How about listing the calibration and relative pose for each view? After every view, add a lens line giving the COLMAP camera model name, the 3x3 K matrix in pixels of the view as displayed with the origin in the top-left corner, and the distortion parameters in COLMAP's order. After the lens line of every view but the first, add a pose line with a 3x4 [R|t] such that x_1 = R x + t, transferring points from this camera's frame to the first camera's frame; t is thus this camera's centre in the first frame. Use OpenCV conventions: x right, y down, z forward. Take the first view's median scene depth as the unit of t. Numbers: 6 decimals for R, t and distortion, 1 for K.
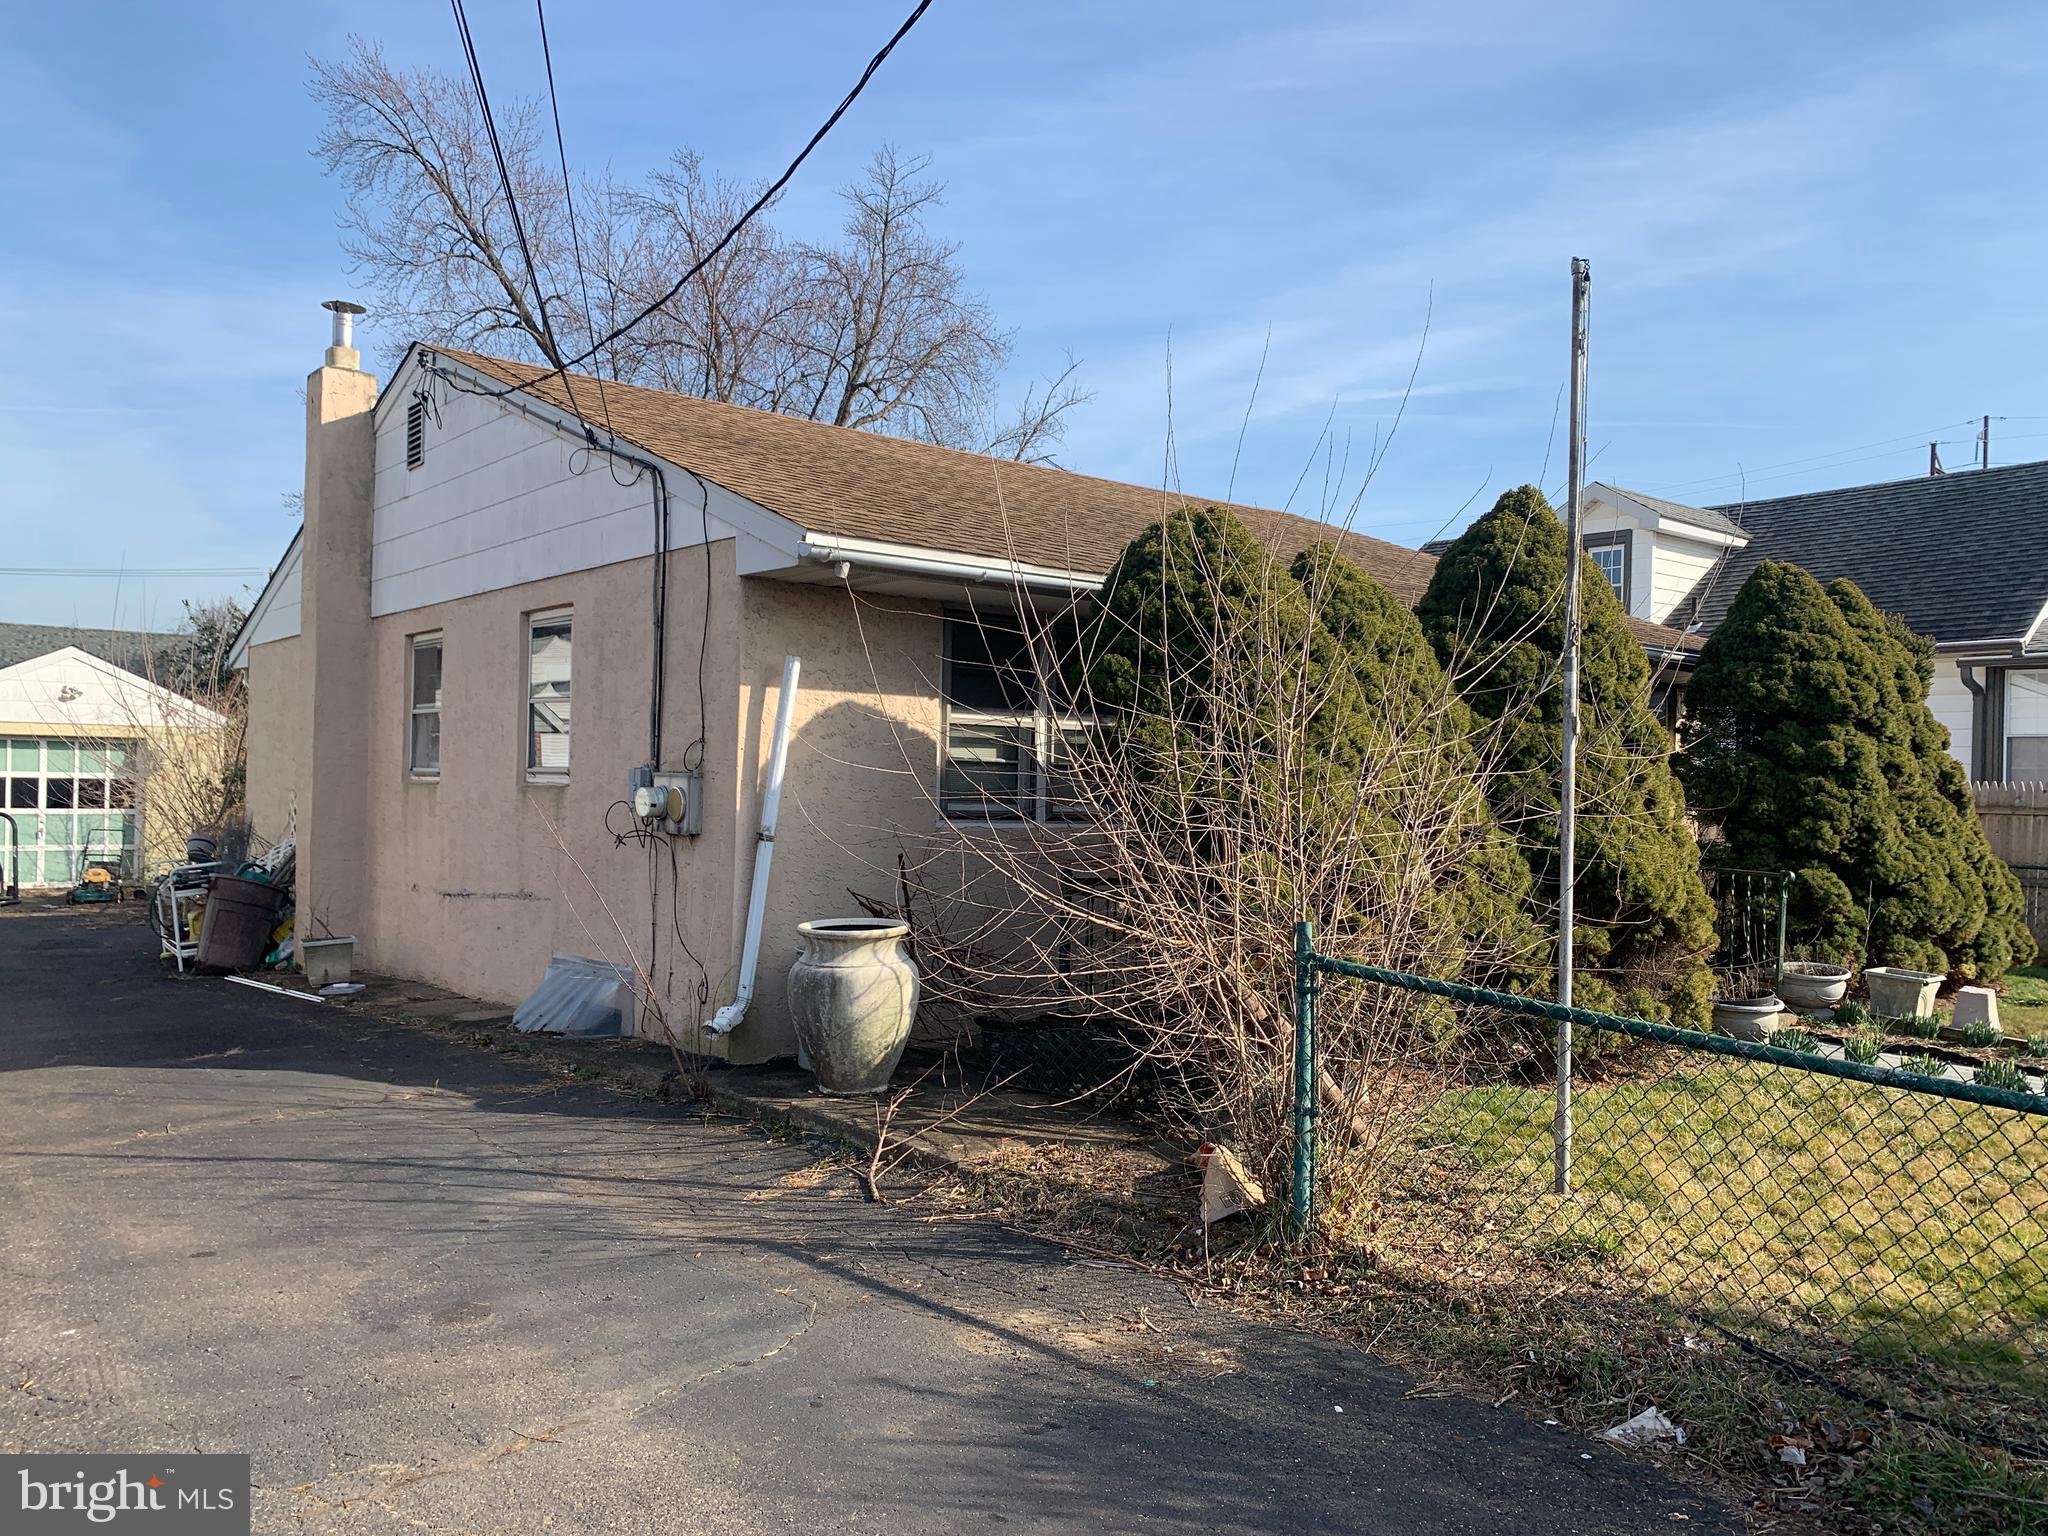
lens RADIAL K [[1516.6, 0, 1028.6], [0, 1516.6, 795.4], [0, 0, 1]] dist [-0.005966, -0.007313]
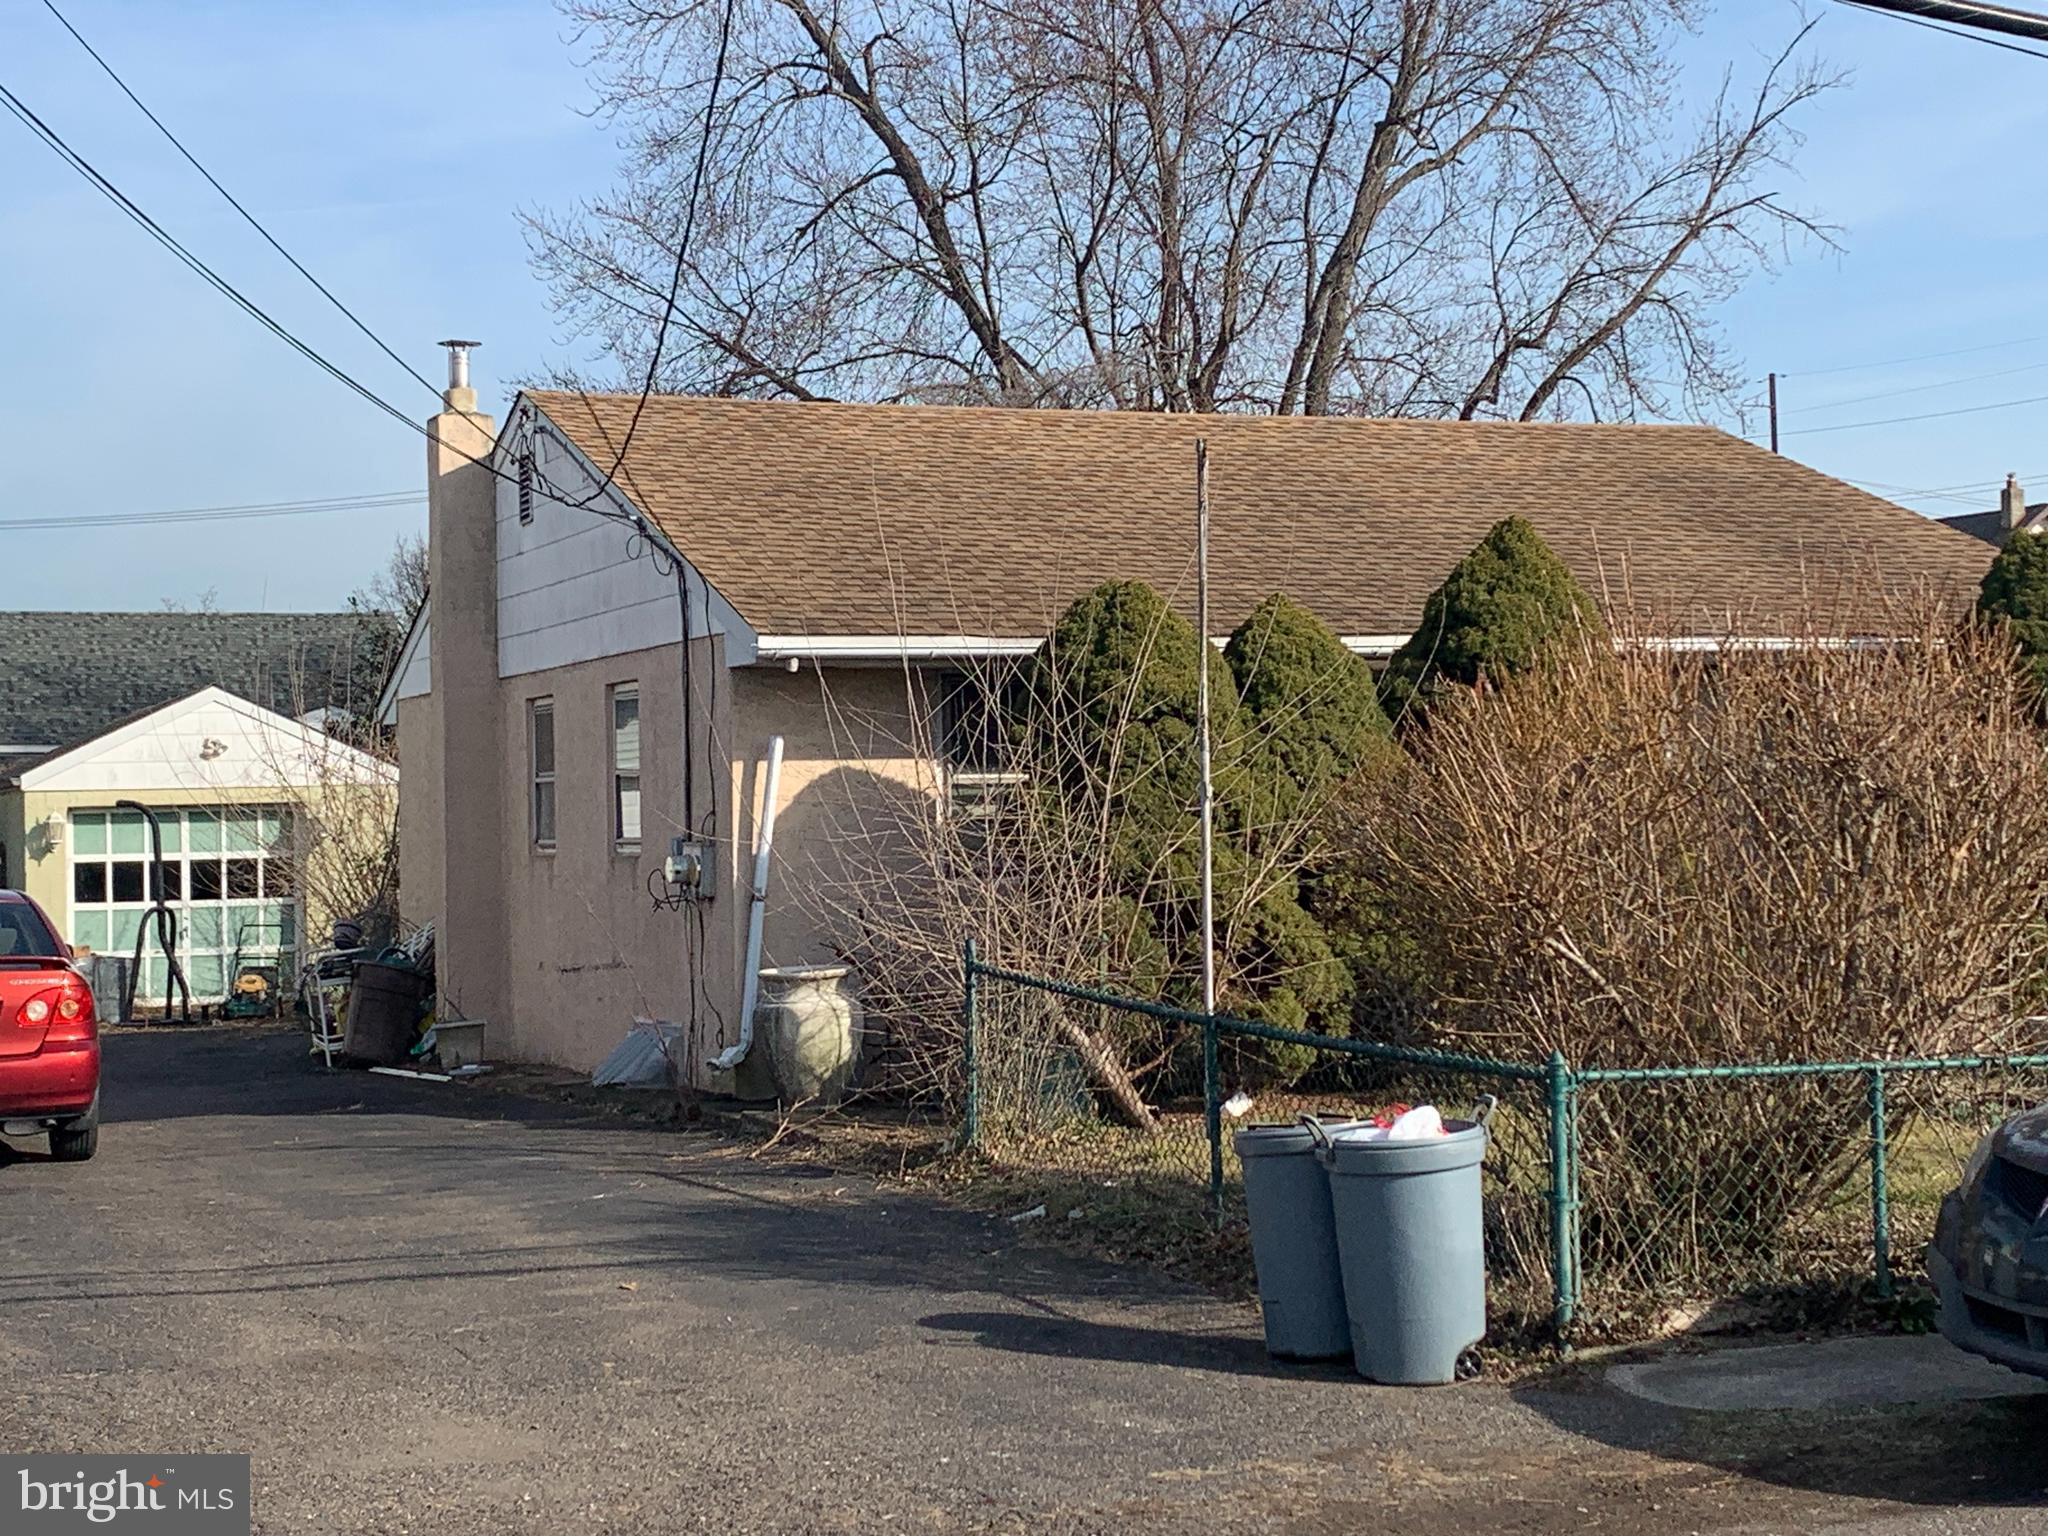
lens RADIAL K [[3463.1, 0, 1024.0], [0, 3463.1, 768.0], [0, 0, 1]] dist [0.041220, 0.012624]
pose [[0.943279, -0.044295, -0.329034, 0.556133], [0.038481, 0.998967, -0.024166, 0.001006], [0.329764, 0.010134, 0.944009, -0.880676]]
